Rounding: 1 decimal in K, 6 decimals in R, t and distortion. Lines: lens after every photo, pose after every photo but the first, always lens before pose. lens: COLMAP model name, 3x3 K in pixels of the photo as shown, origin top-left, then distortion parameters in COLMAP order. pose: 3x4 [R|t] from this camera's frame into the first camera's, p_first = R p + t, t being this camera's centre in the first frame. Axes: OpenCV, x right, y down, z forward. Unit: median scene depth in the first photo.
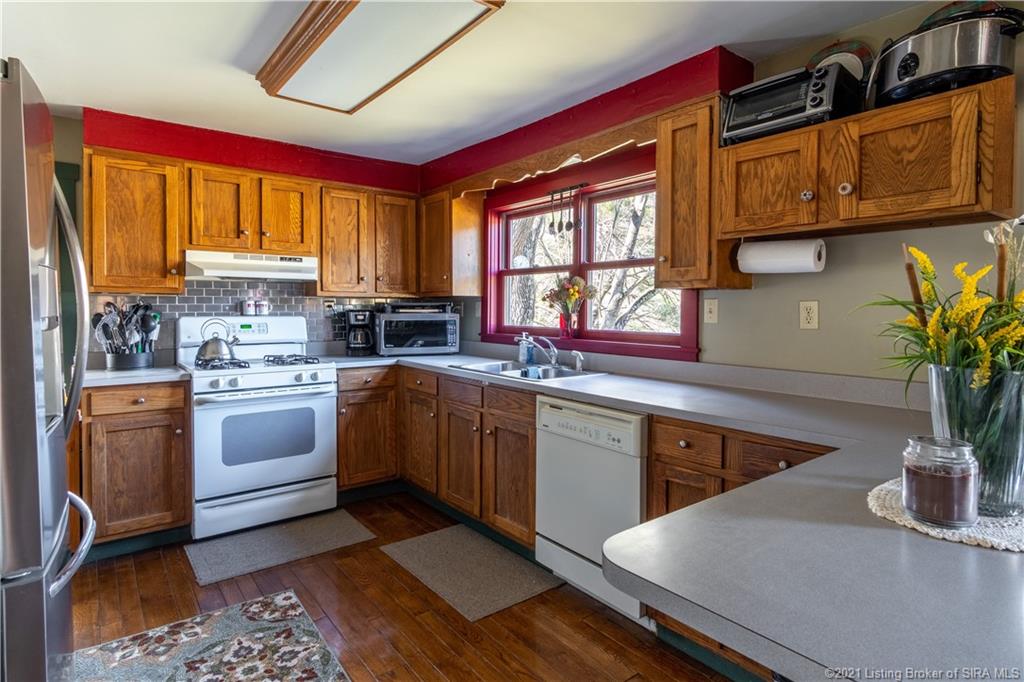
lens RADIAL K [[550.4, 0, 509.6], [0, 550.4, 320.7], [0, 0, 1]] dist [0.001613, 0.004580]
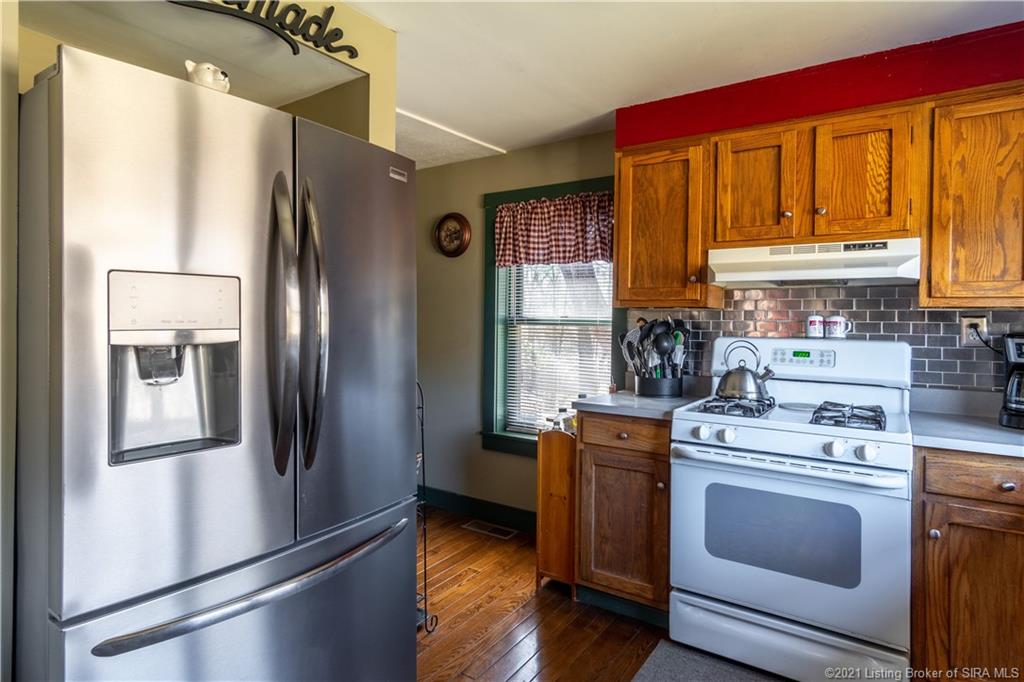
lens RADIAL K [[550.4, 0, 534.1], [0, 550.4, 322.6], [0, 0, 1]] dist [0.001613, 0.004580]
pose [[0.319753, 0.004937, -0.947488, 0.062068], [-0.035475, 0.999348, -0.006765, -0.013006], [0.946837, 0.035775, 0.319719, 0.521824]]
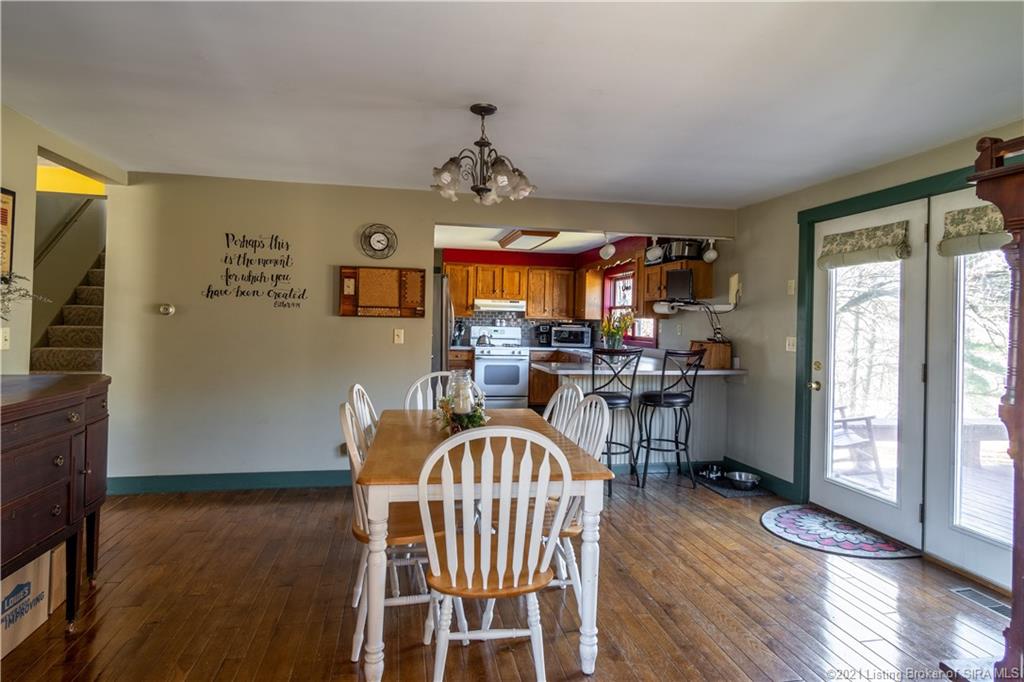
lens RADIAL K [[550.4, 0, 514.2], [0, 550.4, 335.1], [0, 0, 1]] dist [0.001613, 0.004580]
pose [[0.899845, 0.029128, -0.435236, 0.660483], [-0.033361, 0.999441, -0.002086, 0.033271], [0.434932, 0.016397, 0.900314, -1.157790]]
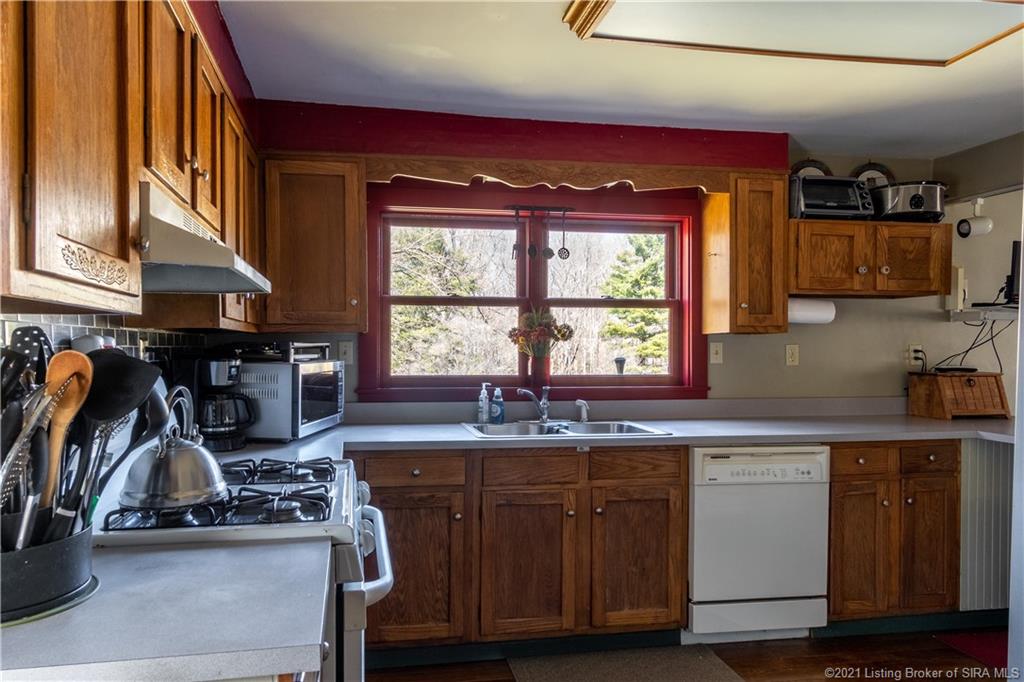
lens RADIAL K [[644.6, 0, 512.0], [0, 644.6, 349.0], [0, 0, 1]] dist [0.003302, 0.000544]
pose [[0.486958, -0.006412, 0.873402, -0.775013], [0.020345, 0.999785, -0.004003, -0.021906], [-0.873188, 0.019719, 0.486984, 0.569946]]
